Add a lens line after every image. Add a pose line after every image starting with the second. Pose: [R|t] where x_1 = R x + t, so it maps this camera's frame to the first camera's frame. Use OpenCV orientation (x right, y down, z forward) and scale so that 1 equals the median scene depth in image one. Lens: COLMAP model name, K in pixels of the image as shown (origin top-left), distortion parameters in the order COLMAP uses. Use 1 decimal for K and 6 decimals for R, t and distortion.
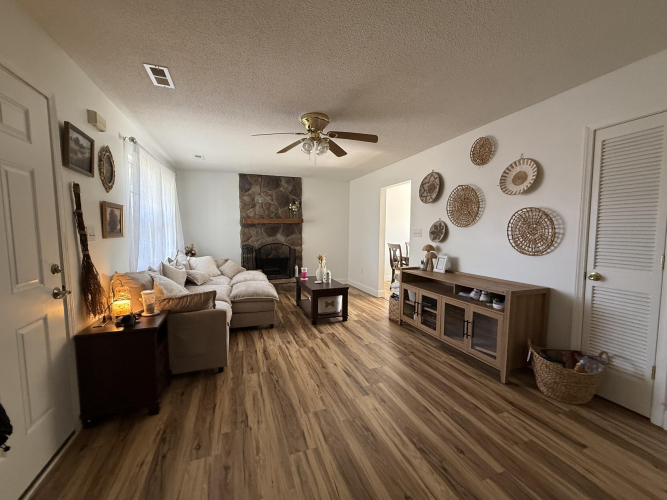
lens RADIAL K [[273.5, 0, 336.2], [0, 273.5, 253.0], [0, 0, 1]] dist [-0.000338, -0.000269]
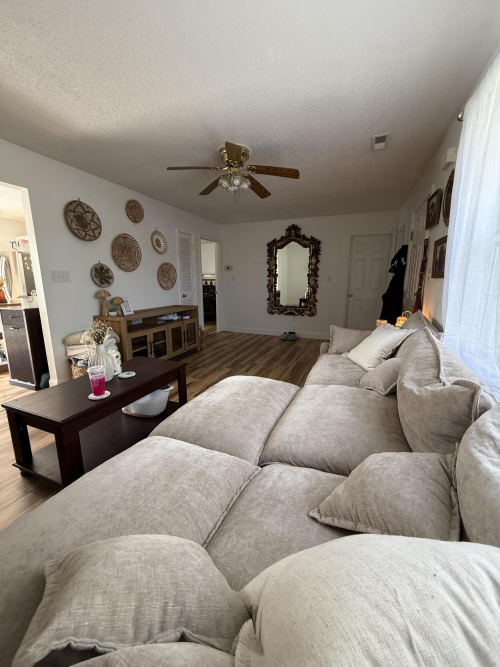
lens RADIAL K [[273.5, 0, 249.4], [0, 273.5, 333.4], [0, 0, 1]] dist [-0.000338, -0.000269]
pose [[-0.737709, -0.125186, 0.663411, -0.966502], [0.059926, 0.966637, 0.249042, -0.133587], [-0.672454, 0.223476, -0.705595, 2.073382]]
